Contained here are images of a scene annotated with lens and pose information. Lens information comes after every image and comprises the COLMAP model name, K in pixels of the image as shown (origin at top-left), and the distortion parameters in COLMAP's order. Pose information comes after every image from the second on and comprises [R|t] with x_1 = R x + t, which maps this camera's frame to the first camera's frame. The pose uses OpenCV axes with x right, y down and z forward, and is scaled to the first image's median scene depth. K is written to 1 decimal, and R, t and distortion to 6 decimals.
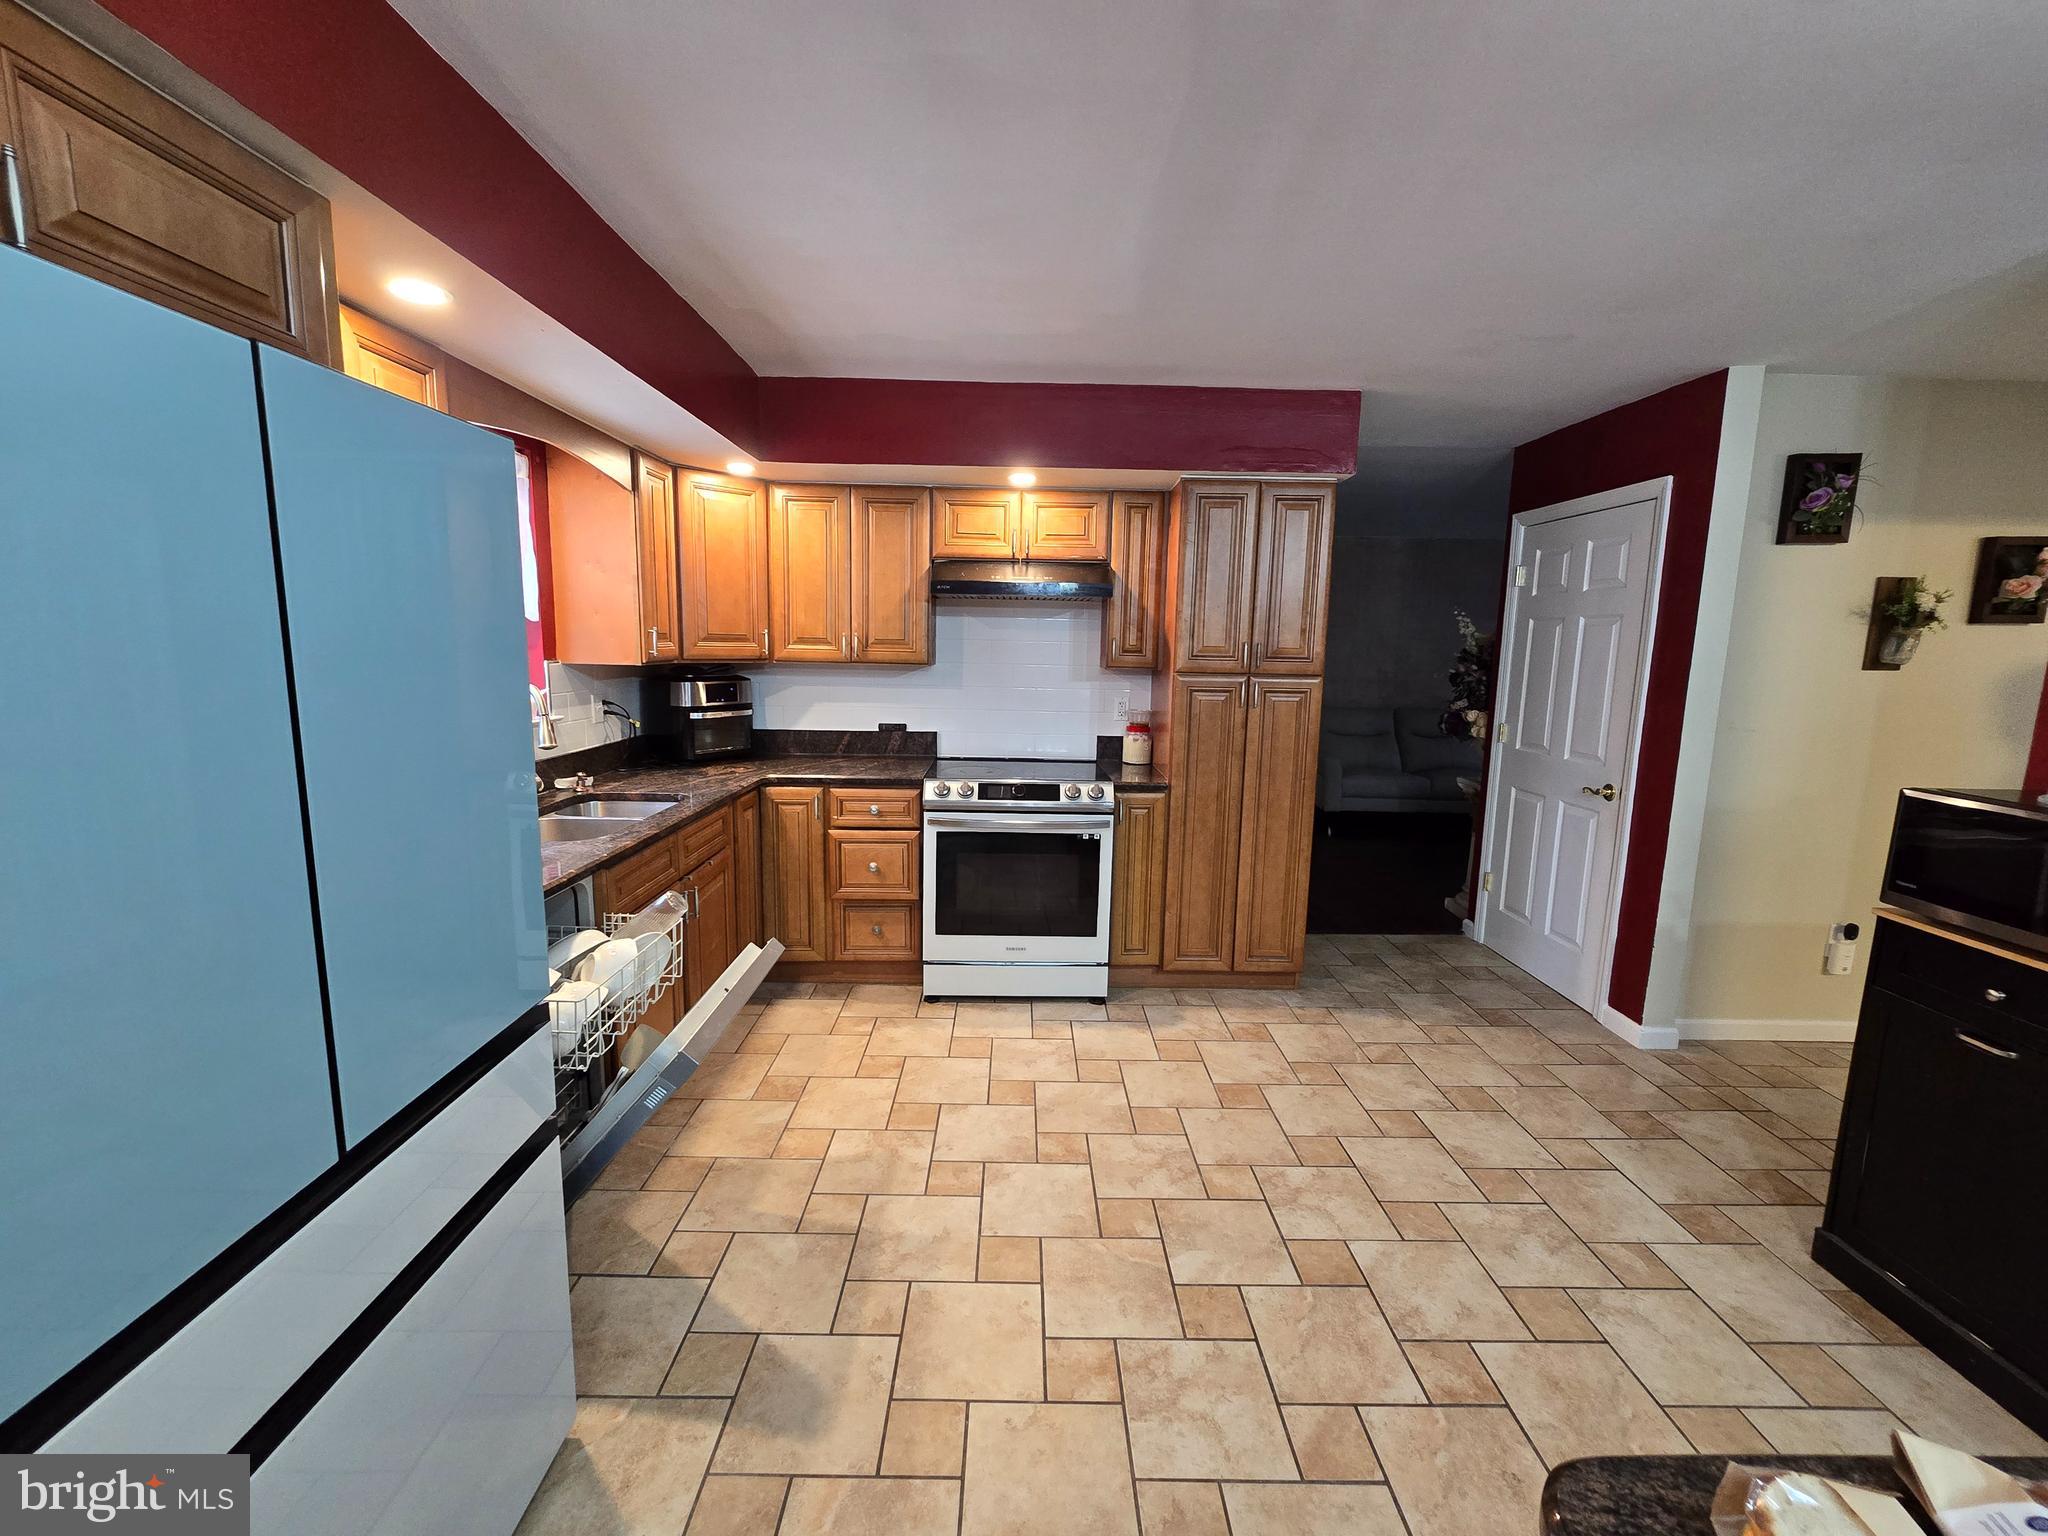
lens RADIAL K [[836.1, 0, 1030.0], [0, 836.1, 763.4], [0, 0, 1]] dist [-0.000261, -0.000405]
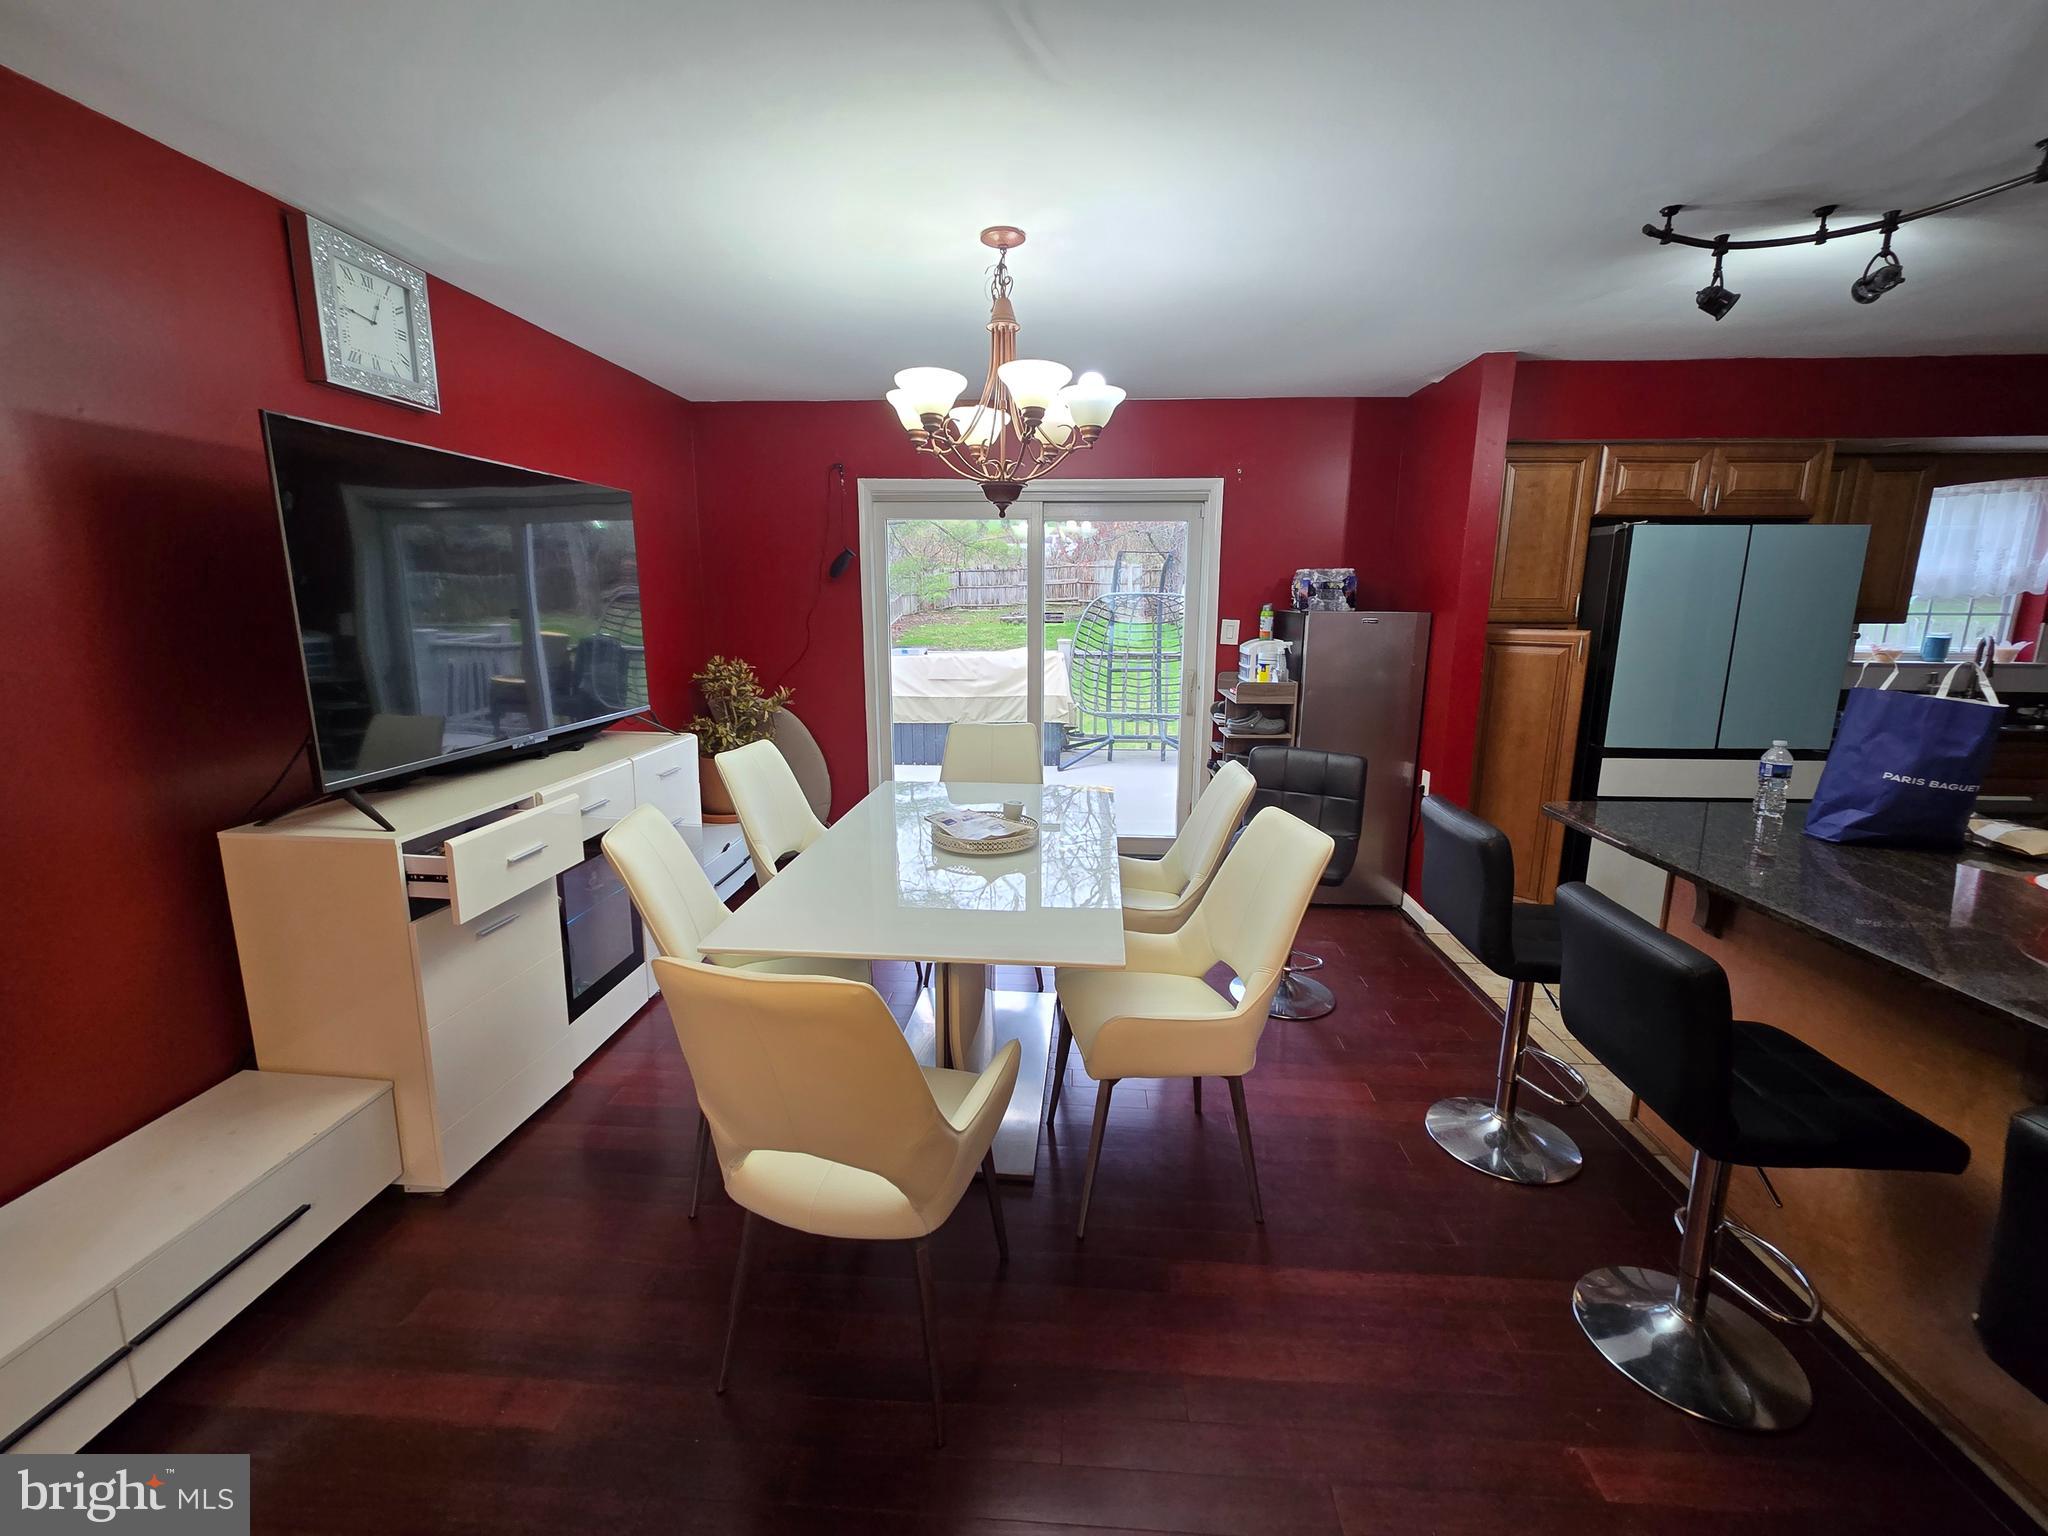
lens RADIAL K [[854.9, 0, 1027.5], [0, 854.9, 772.6], [0, 0, 1]] dist [0.011584, 0.000059]
pose [[-0.059000, 0.175735, -0.982668, 0.866128], [-0.155674, 0.970720, 0.182945, 0.102847], [0.986045, 0.163770, -0.029915, -0.511173]]
